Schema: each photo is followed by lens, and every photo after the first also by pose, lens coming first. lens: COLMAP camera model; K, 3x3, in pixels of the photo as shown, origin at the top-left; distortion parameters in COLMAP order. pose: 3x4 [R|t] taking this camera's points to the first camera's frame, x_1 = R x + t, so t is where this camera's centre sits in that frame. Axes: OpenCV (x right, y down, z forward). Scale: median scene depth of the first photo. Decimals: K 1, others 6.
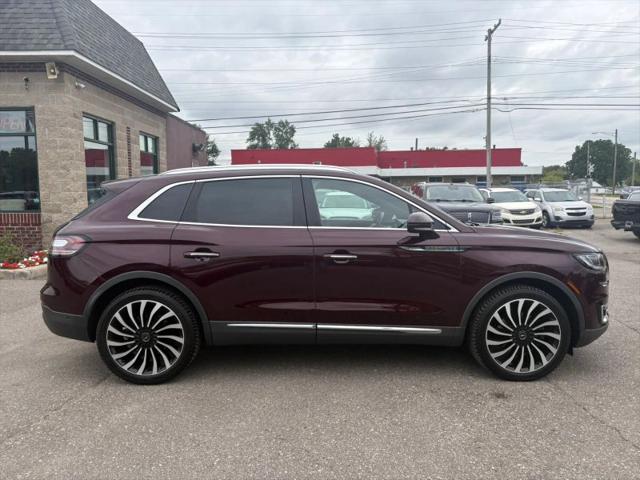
lens RADIAL K [[482.7, 0, 320.0], [0, 482.7, 240.0], [0, 0, 1]] dist [0.011920, -0.000759]
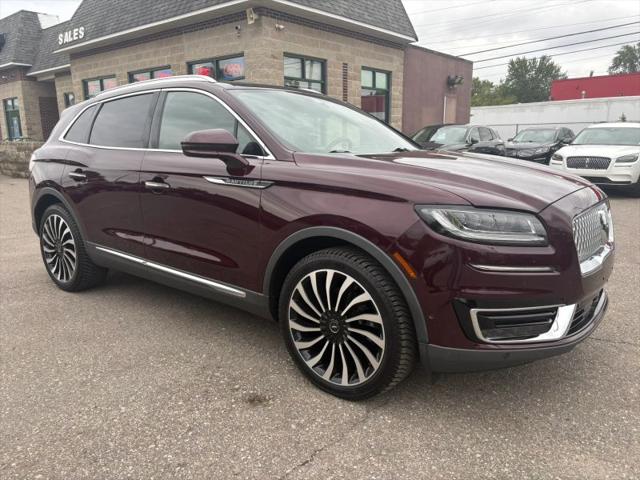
lens RADIAL K [[482.7, 0, 320.0], [0, 482.7, 240.0], [0, 0, 1]] dist [0.011920, -0.000759]
pose [[0.775415, 0.123483, -0.619260, 0.780317], [-0.050631, 0.989694, 0.133951, 0.001726], [0.629419, -0.072513, 0.773675, 0.507970]]
